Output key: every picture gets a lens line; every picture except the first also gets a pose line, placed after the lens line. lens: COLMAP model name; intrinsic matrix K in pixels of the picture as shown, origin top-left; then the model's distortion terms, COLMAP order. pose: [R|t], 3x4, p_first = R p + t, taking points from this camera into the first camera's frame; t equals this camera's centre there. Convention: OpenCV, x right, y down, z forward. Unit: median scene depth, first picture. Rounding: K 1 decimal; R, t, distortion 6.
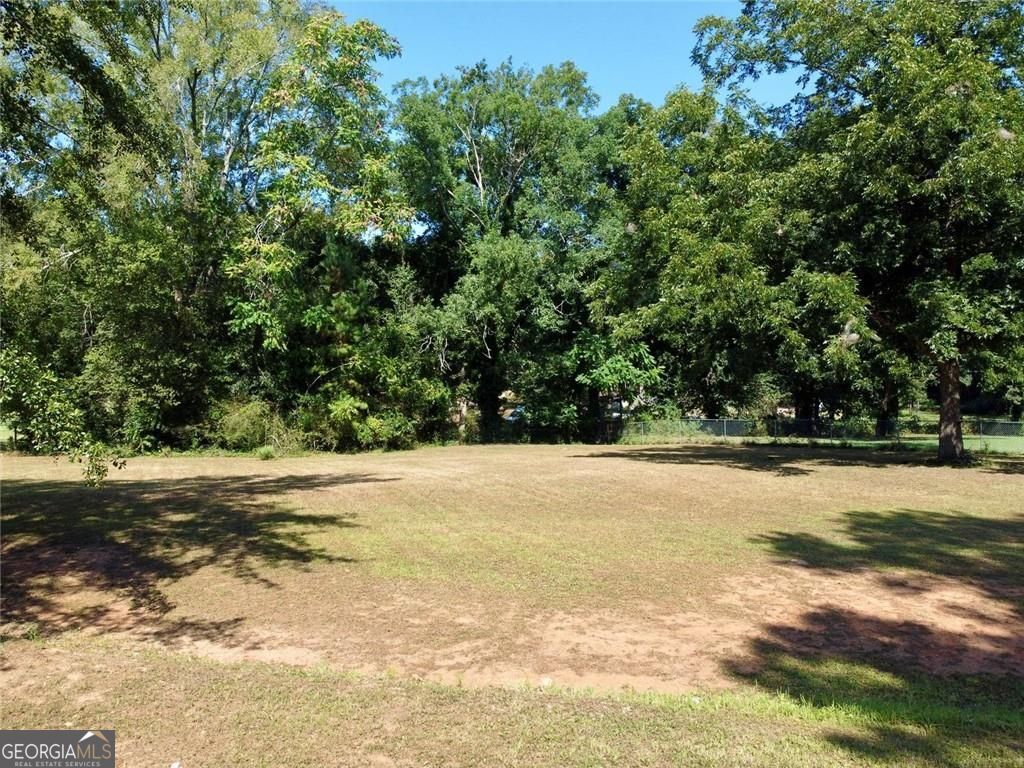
lens RADIAL K [[766.0, 0, 528.2], [0, 766.0, 398.3], [0, 0, 1]] dist [-0.008821, 0.001507]
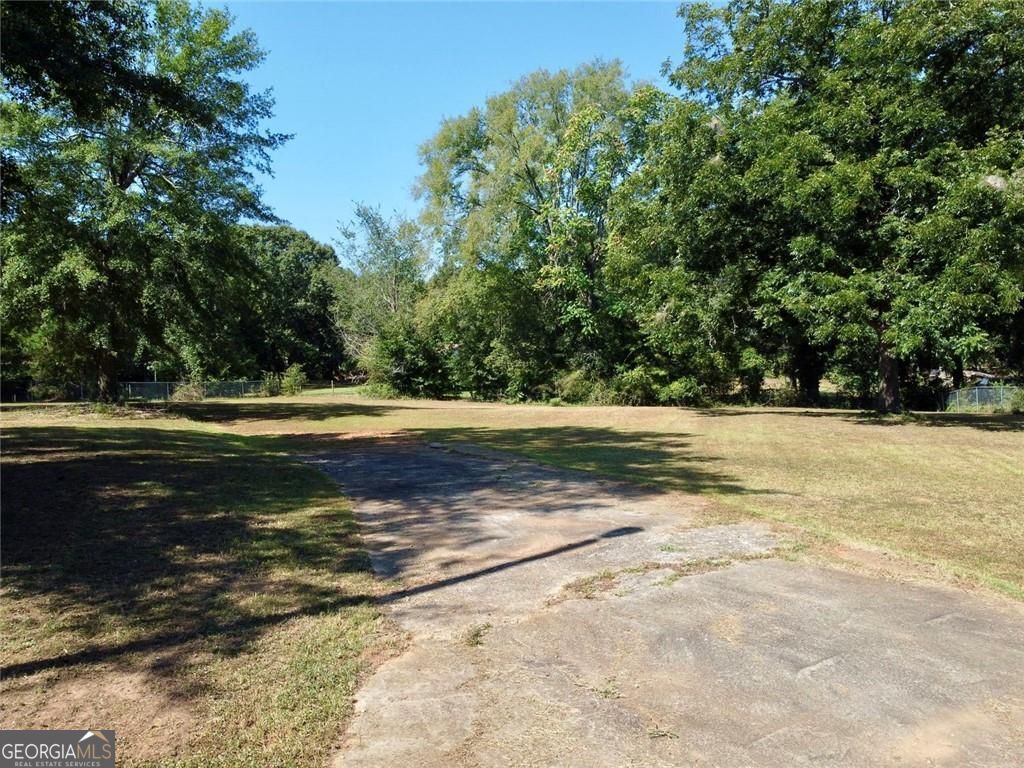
lens RADIAL K [[766.0, 0, 514.7], [0, 766.0, 382.9], [0, 0, 1]] dist [-0.008821, 0.001507]
pose [[0.665217, 0.004126, -0.746639, 0.611447], [0.001085, 0.999978, 0.006492, 0.018036], [0.746649, -0.005129, 0.665198, -0.072006]]
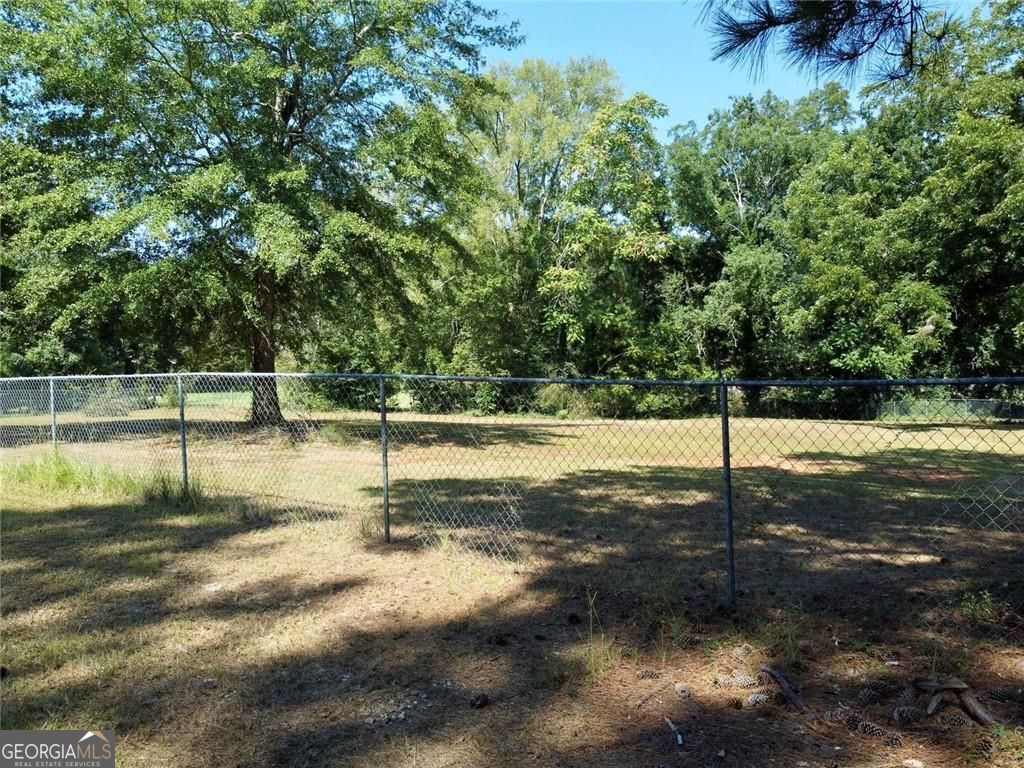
lens RADIAL K [[766.0, 0, 510.2], [0, 766.0, 386.1], [0, 0, 1]] dist [-0.008821, 0.001507]
pose [[0.902867, 0.006155, -0.429876, 0.148340], [-0.006960, 0.999976, -0.000300, 0.015410], [0.429864, 0.003262, 0.902888, -0.280654]]
